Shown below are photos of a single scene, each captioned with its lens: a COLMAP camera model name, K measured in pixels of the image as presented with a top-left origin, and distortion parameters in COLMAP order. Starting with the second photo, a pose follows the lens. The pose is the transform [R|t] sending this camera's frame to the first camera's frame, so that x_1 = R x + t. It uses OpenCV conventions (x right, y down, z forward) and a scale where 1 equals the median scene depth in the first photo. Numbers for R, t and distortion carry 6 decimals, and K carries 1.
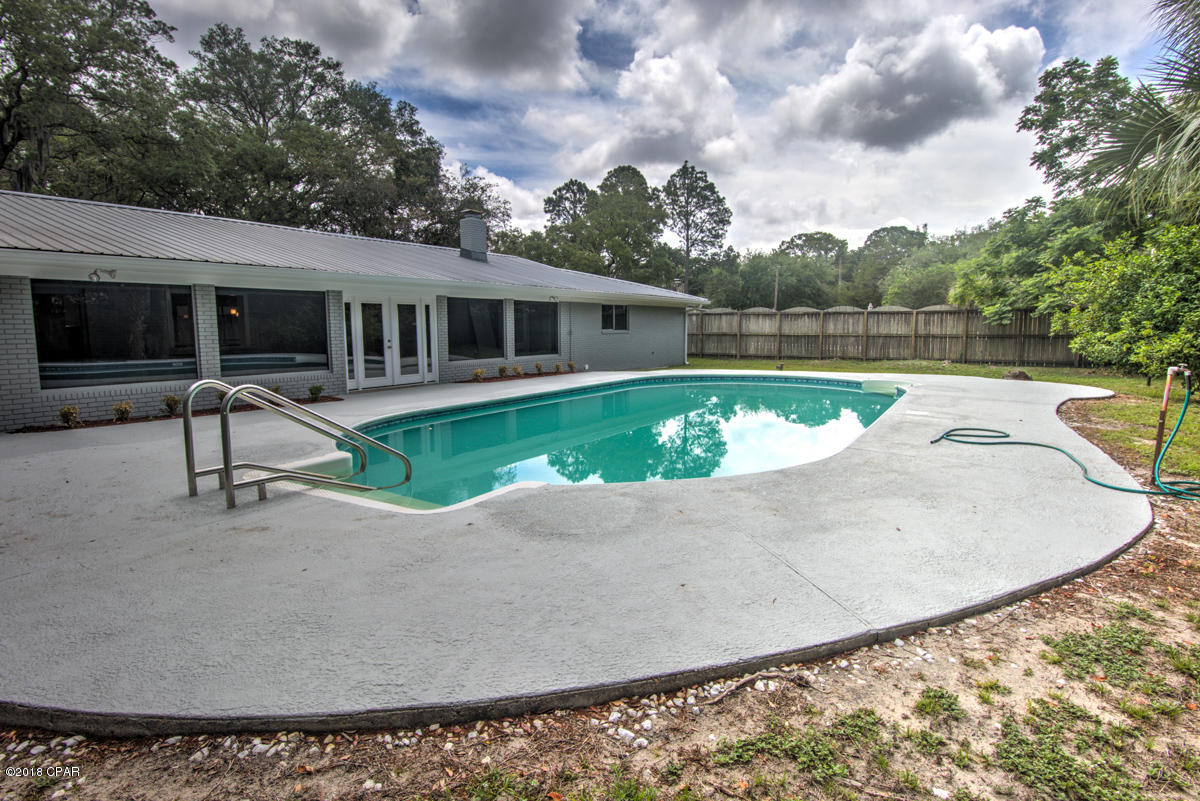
lens RADIAL K [[610.2, 0, 595.2], [0, 610.2, 402.6], [0, 0, 1]] dist [-0.018215, -0.002096]
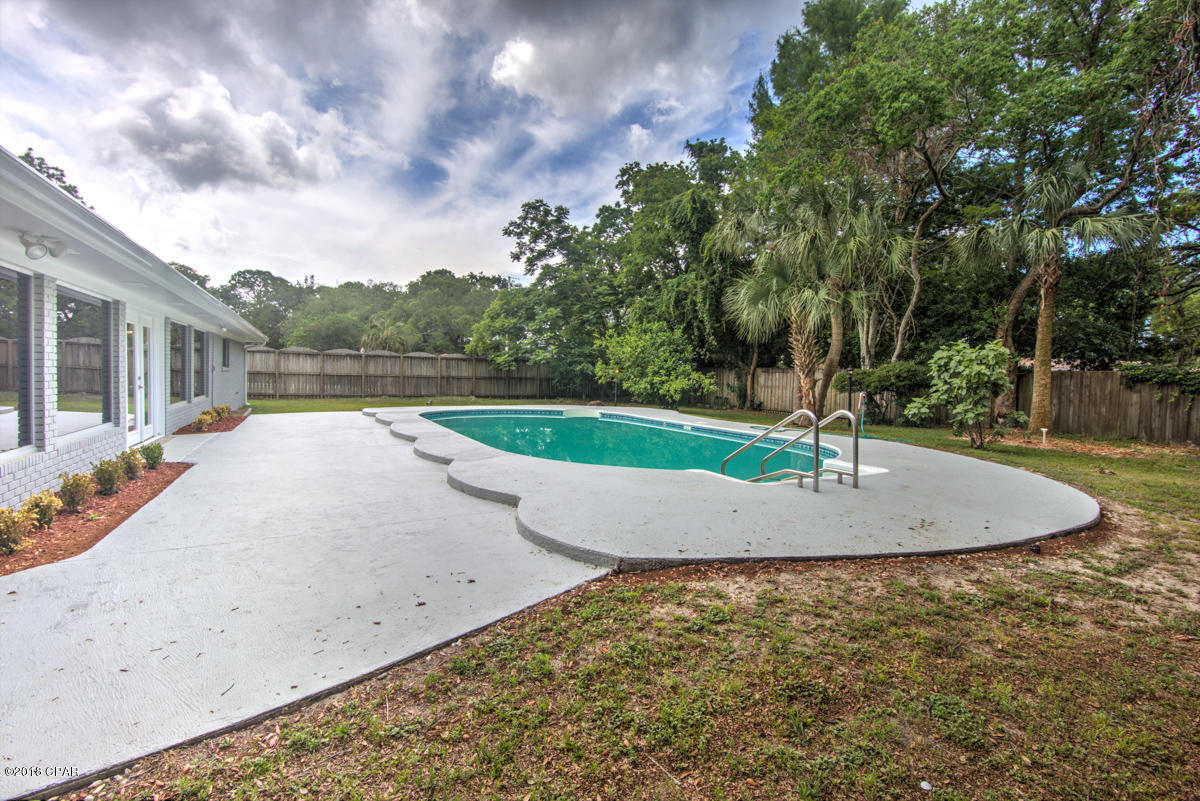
lens RADIAL K [[593.4, 0, 591.8], [0, 593.4, 401.2], [0, 0, 1]] dist [-0.021984, 0.000233]
pose [[0.522929, -0.022205, 0.852087, -0.270818], [0.079688, 0.996556, -0.022935, -0.005751], [-0.848643, 0.079895, 0.522897, 0.078434]]
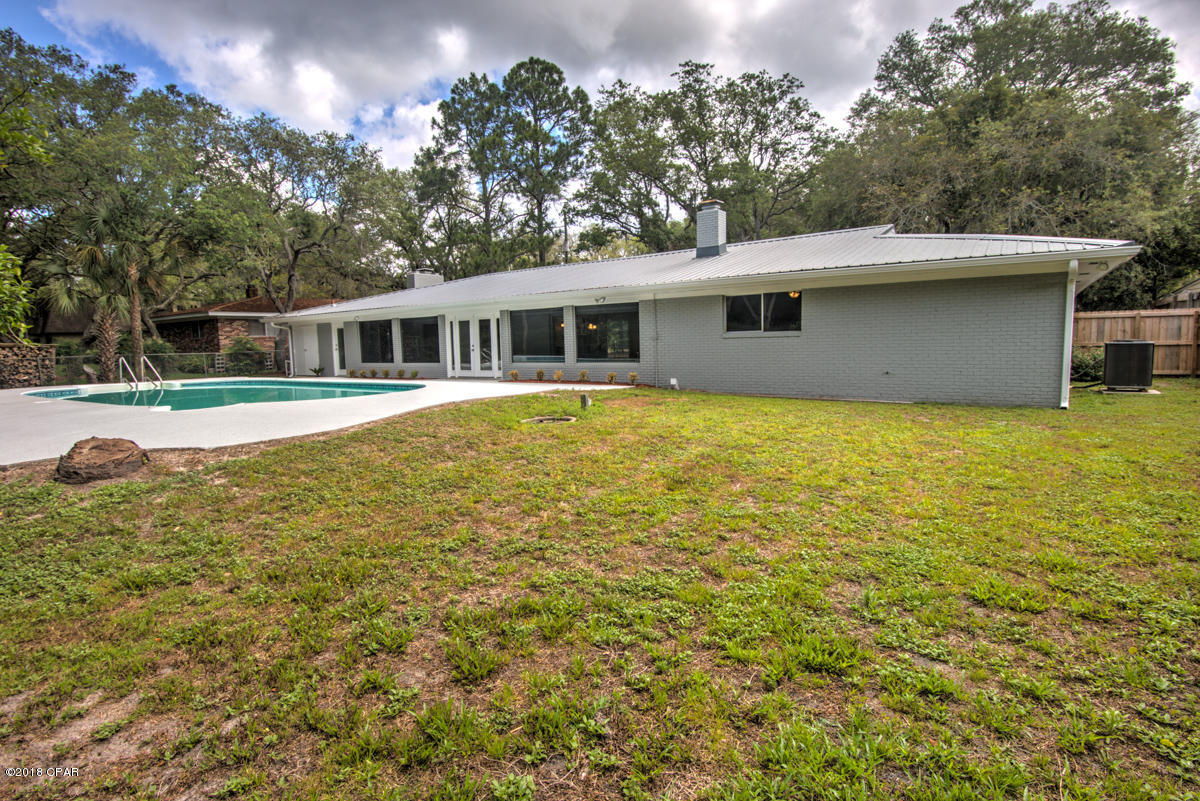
lens RADIAL K [[593.4, 0, 601.1], [0, 593.4, 399.3], [0, 0, 1]] dist [-0.021984, 0.000233]
pose [[-0.019974, 0.090879, -0.995662, 0.444538], [-0.107832, 0.989855, 0.092512, -0.058065], [0.993969, 0.109212, -0.009972, 0.556153]]
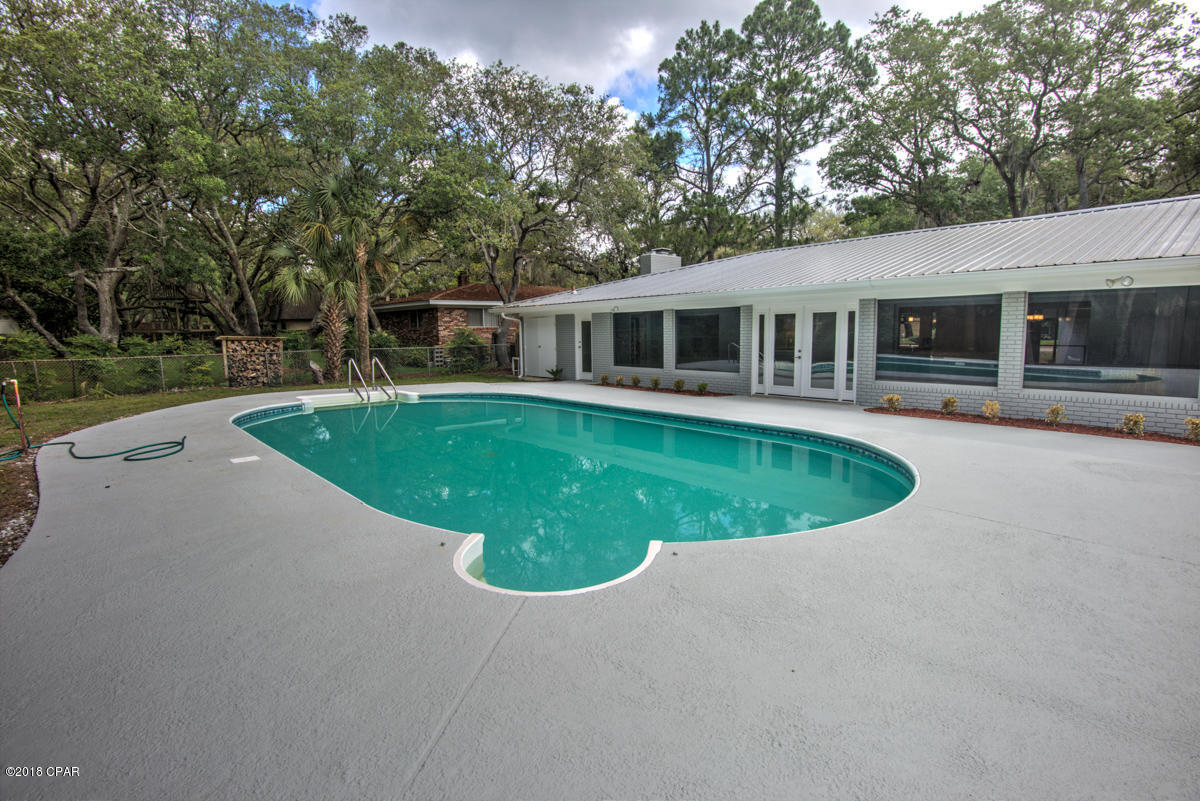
lens RADIAL K [[593.4, 0, 616.4], [0, 593.4, 402.5], [0, 0, 1]] dist [-0.021984, 0.000233]
pose [[-0.265469, 0.111007, -0.957707, 0.279391], [-0.114717, 0.982656, 0.145698, -0.052387], [0.957270, 0.148544, -0.248130, 0.405130]]
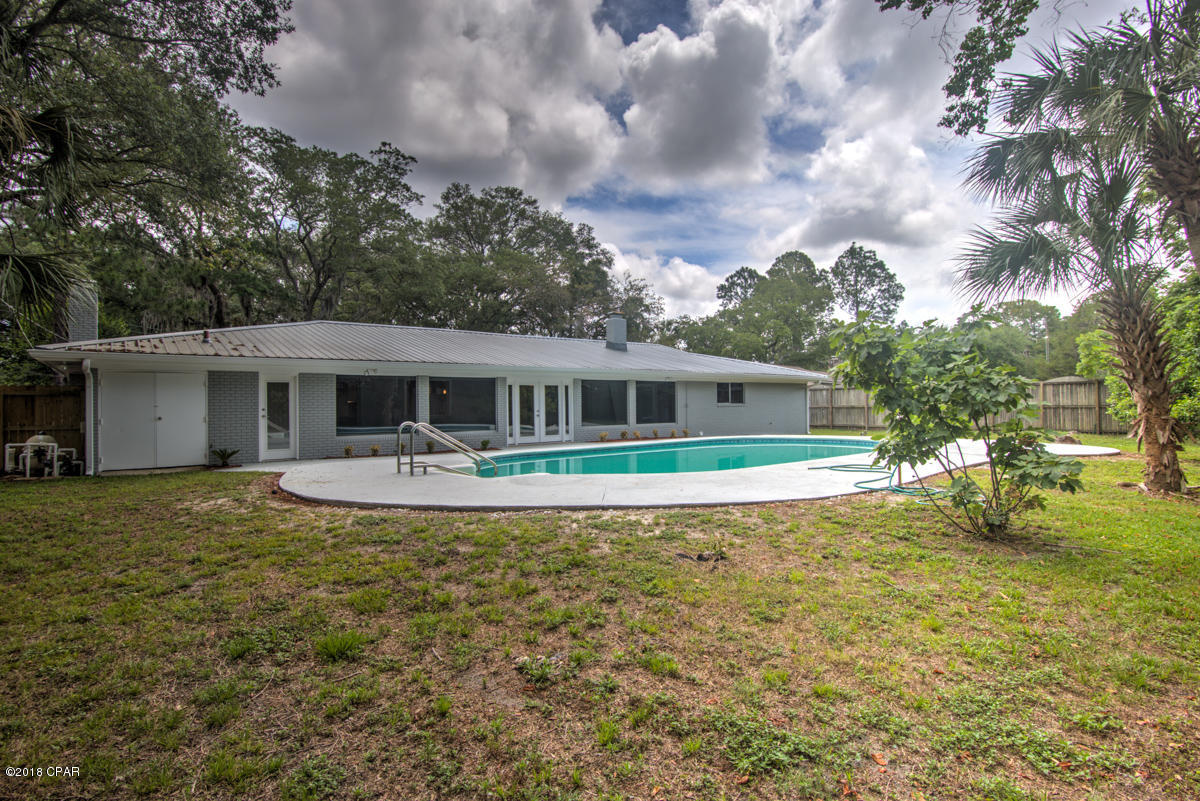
lens RADIAL K [[593.4, 0, 597.2], [0, 593.4, 406.2], [0, 0, 1]] dist [-0.021984, 0.000233]
pose [[0.952719, -0.006134, -0.303790, 0.089631], [-0.030154, 0.992952, -0.114616, 0.017489], [0.302352, 0.118357, 0.945820, -0.112447]]
